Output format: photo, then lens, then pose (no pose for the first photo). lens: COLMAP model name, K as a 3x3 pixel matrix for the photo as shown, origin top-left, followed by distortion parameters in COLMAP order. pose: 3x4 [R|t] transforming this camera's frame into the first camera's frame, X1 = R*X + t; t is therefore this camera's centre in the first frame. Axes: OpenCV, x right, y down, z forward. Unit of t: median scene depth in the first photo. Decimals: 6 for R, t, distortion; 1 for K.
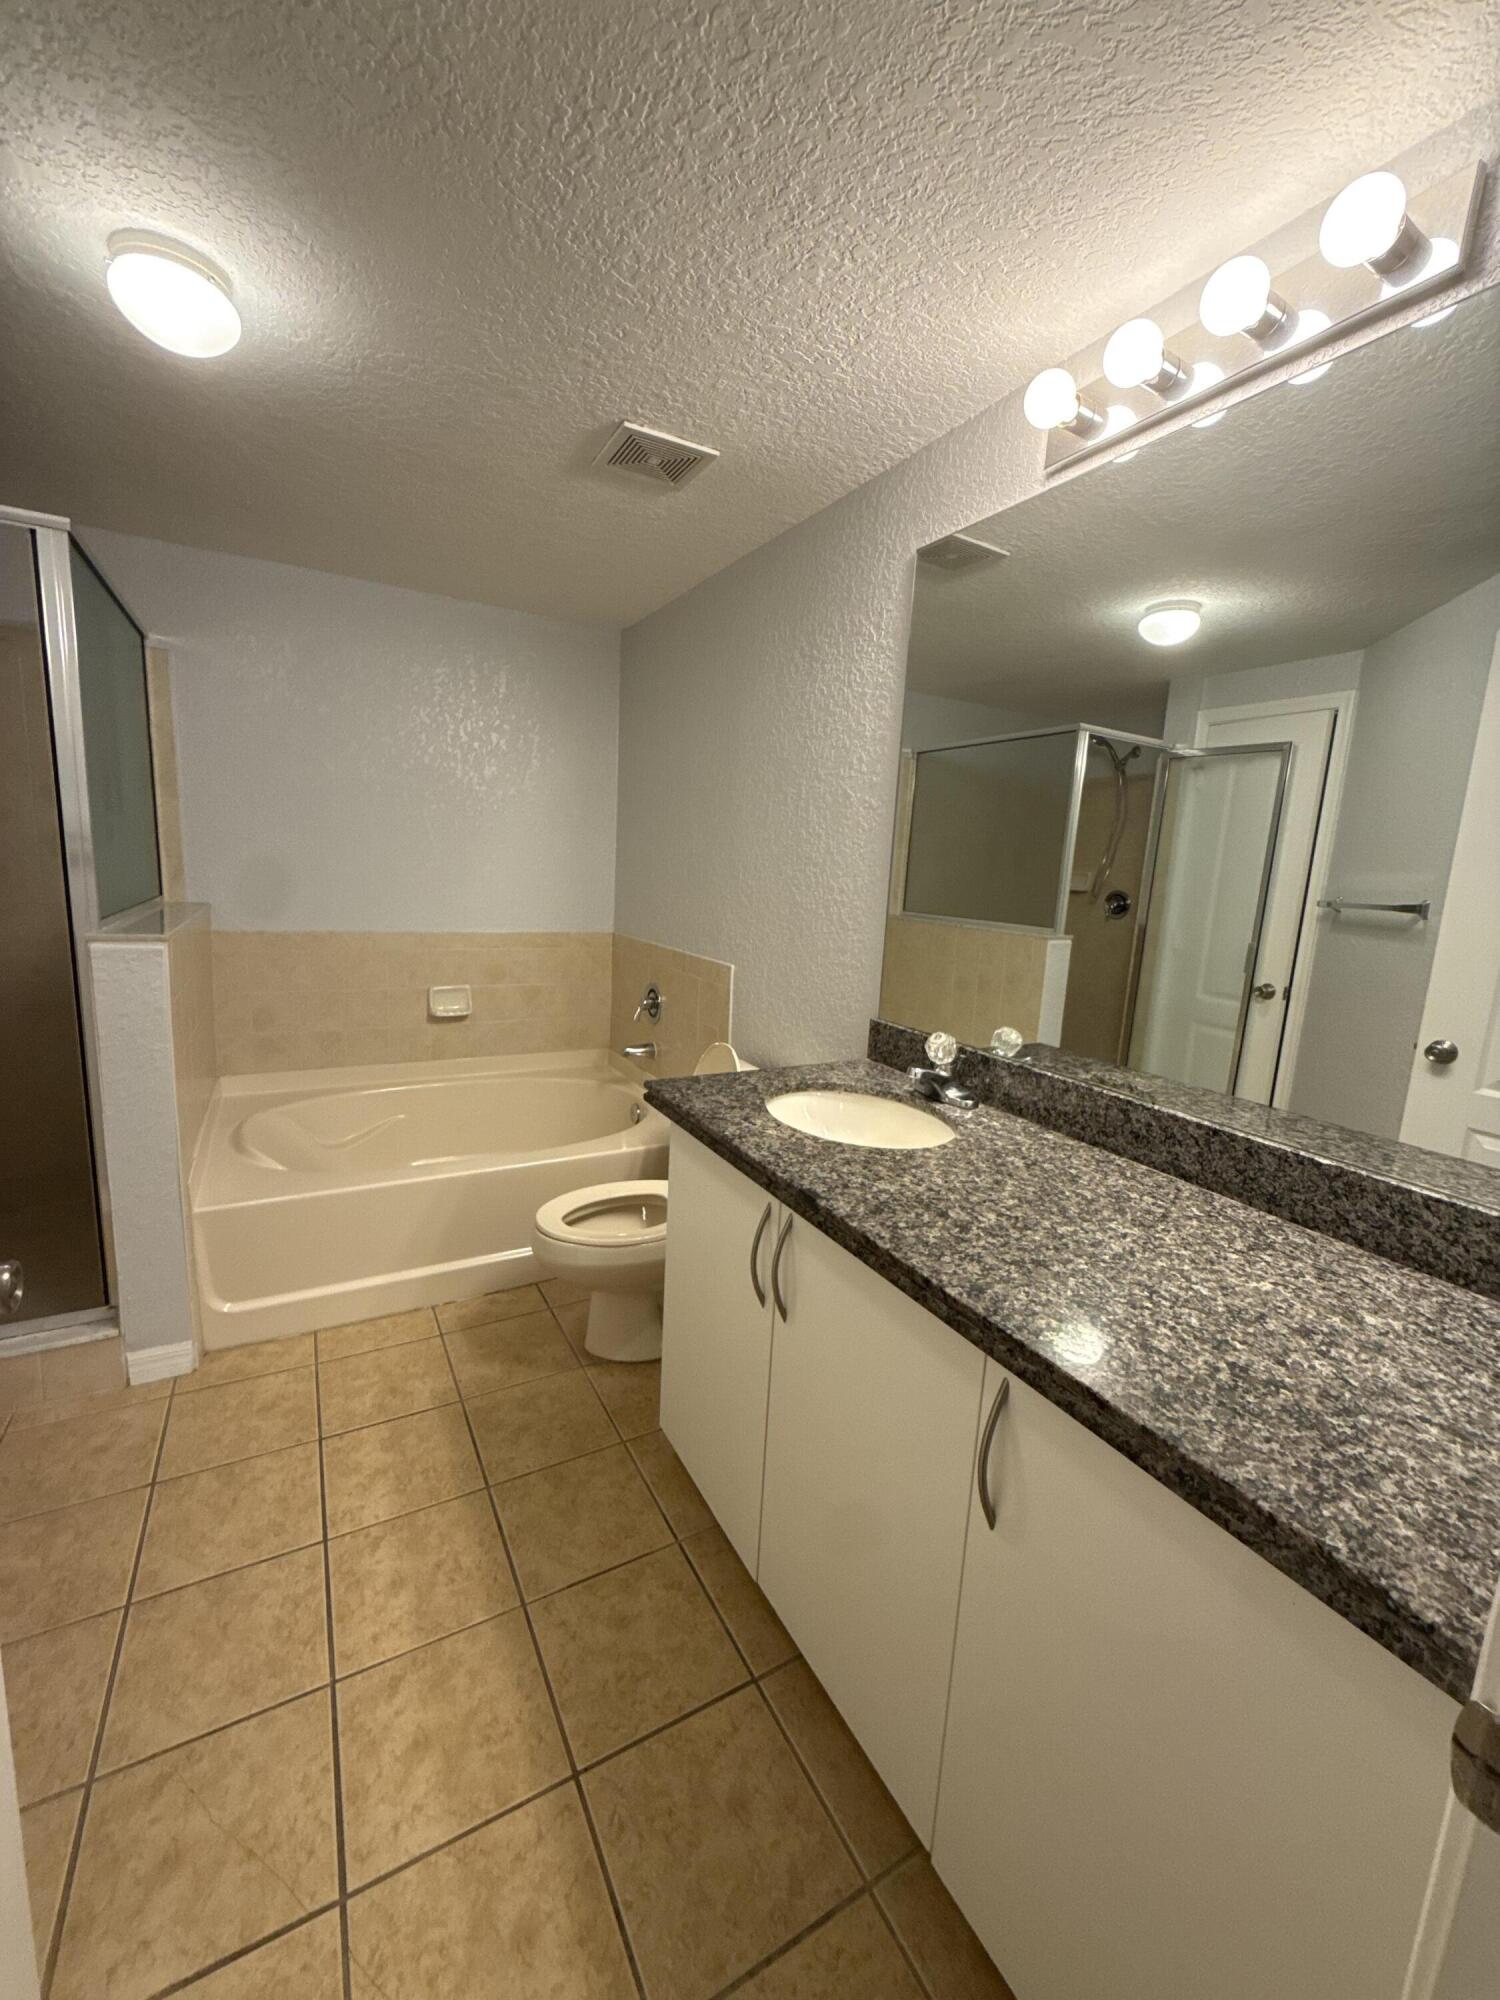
lens RADIAL K [[797.7, 0, 750.7], [0, 797.7, 994.6], [0, 0, 1]] dist [0.001179, 0.000135]
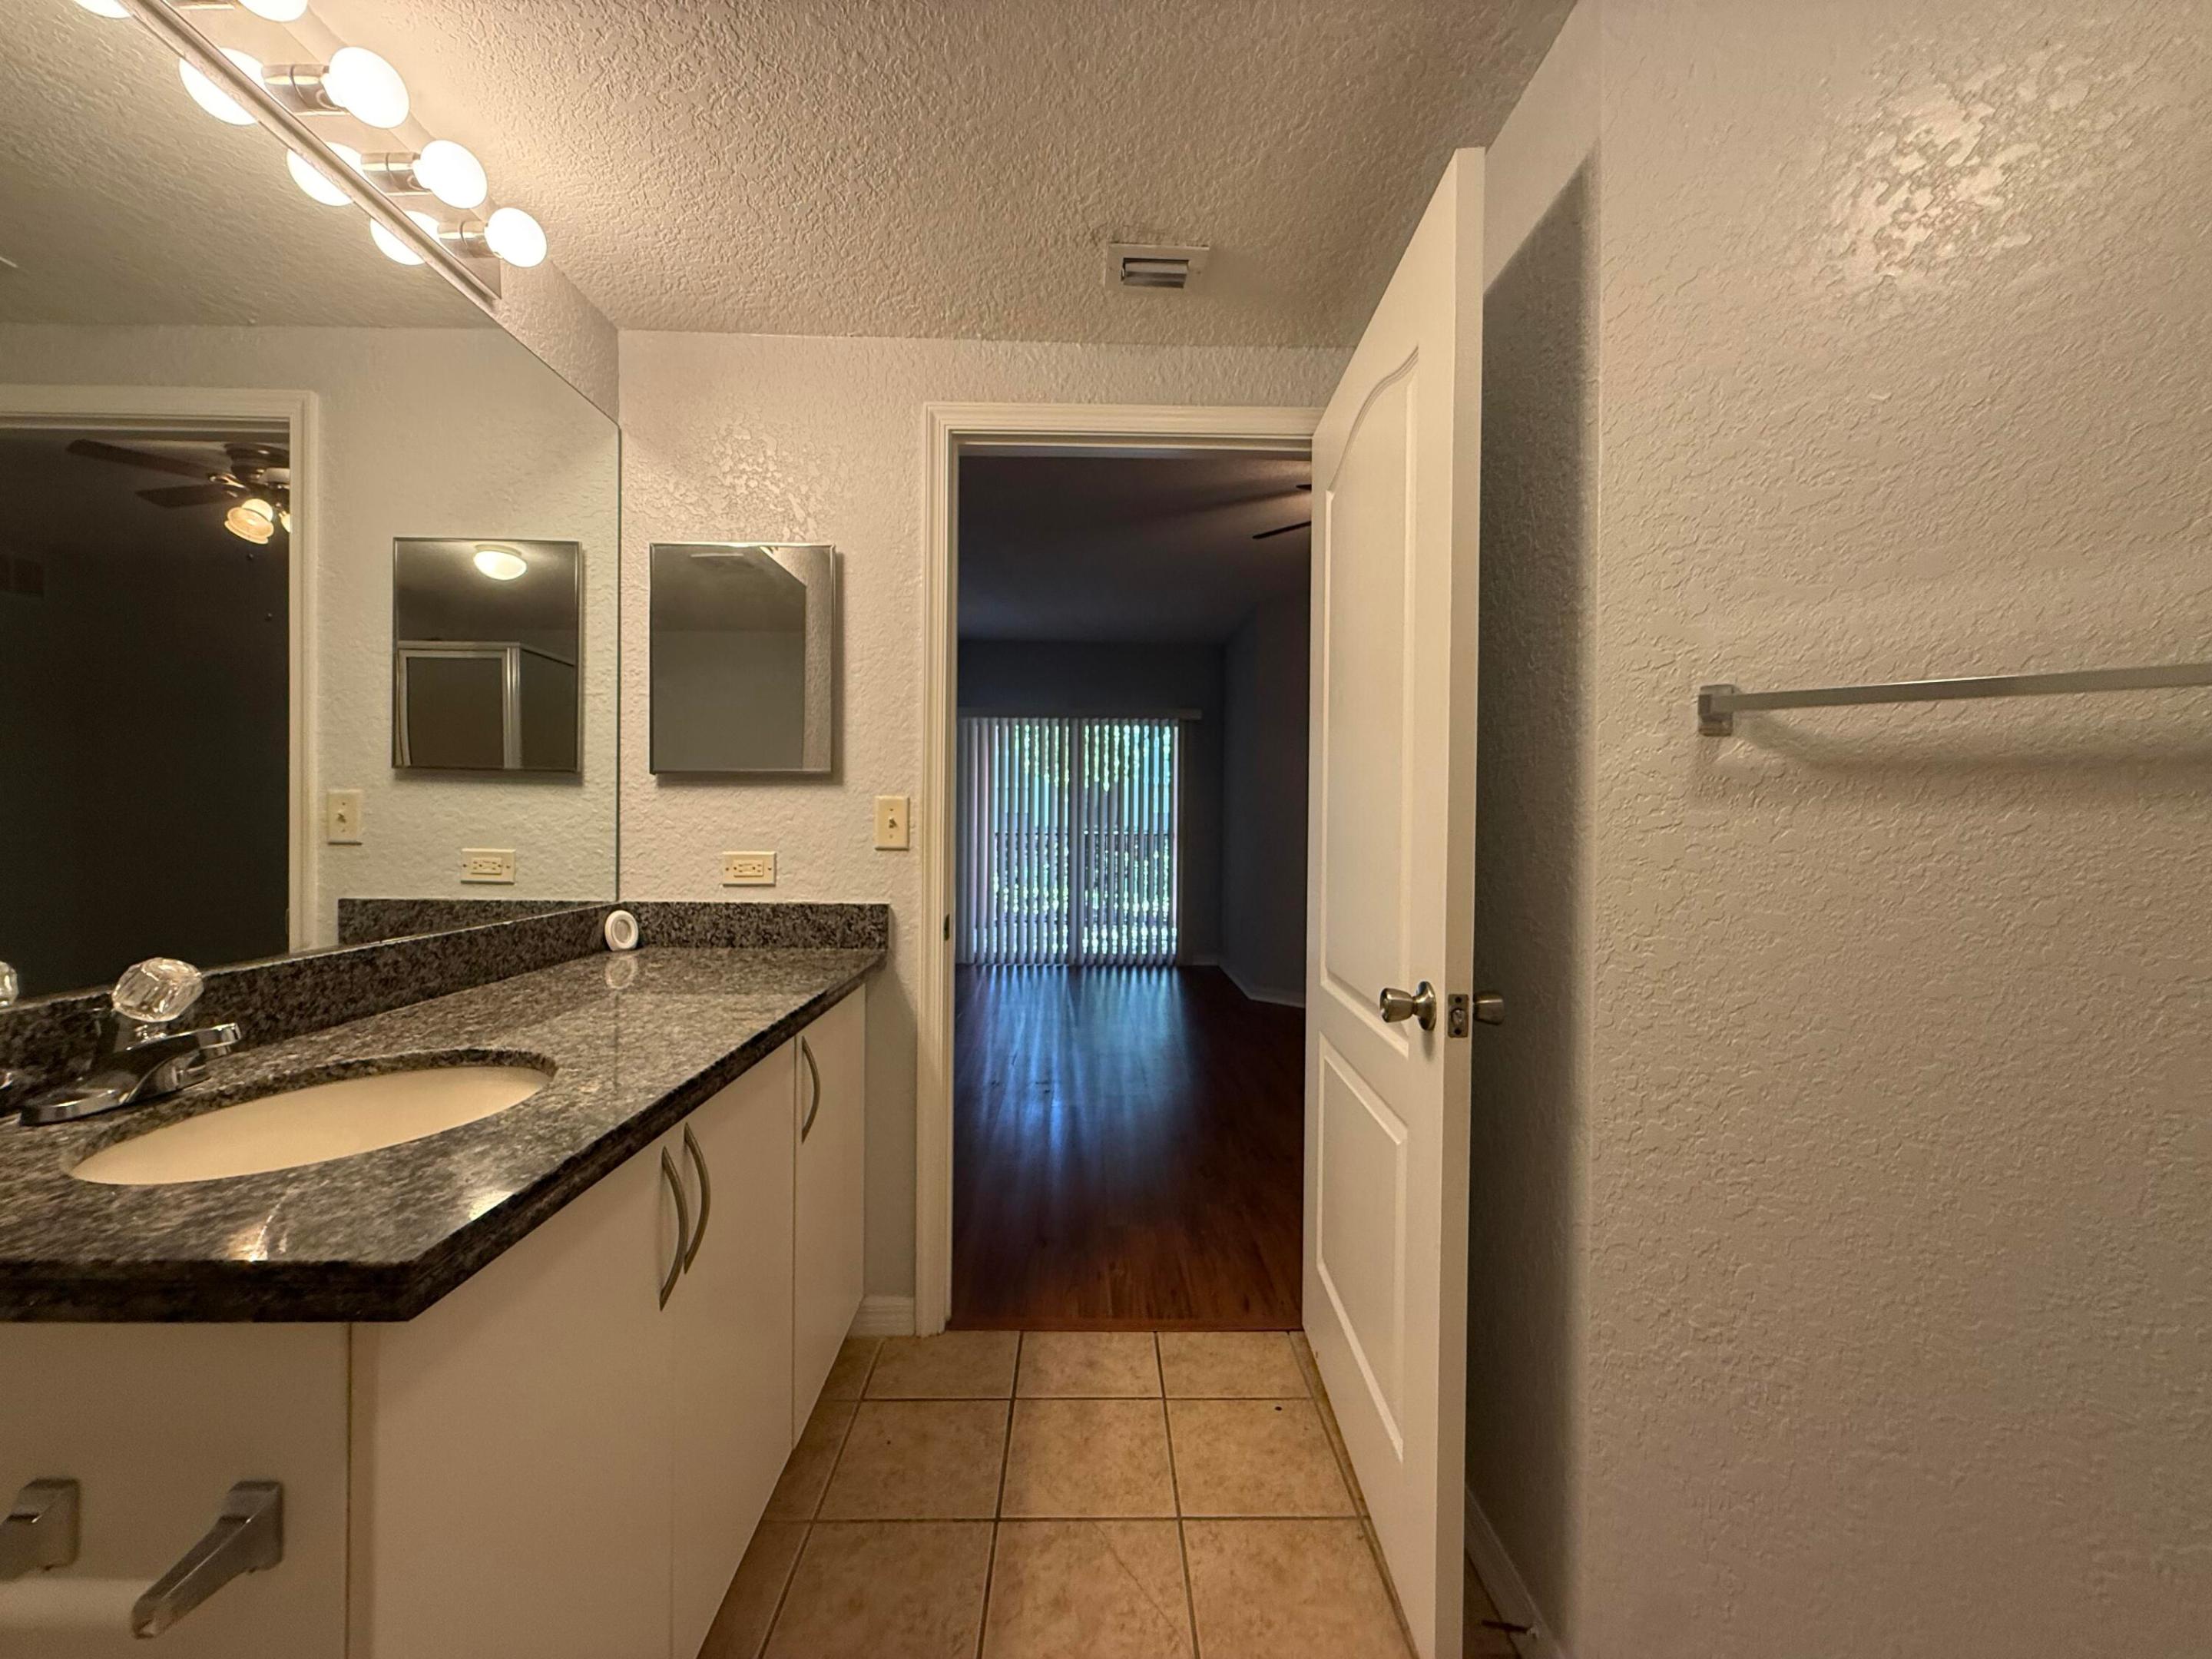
lens RADIAL K [[882.3, 0, 1106.3], [0, 882.3, 826.0], [0, 0, 1]] dist [0.001179, 0.000135]
pose [[-0.880047, -0.064504, 0.470485, -0.686360], [0.021537, 0.984292, 0.175231, -0.151597], [-0.474398, 0.164344, -0.864834, 1.479538]]
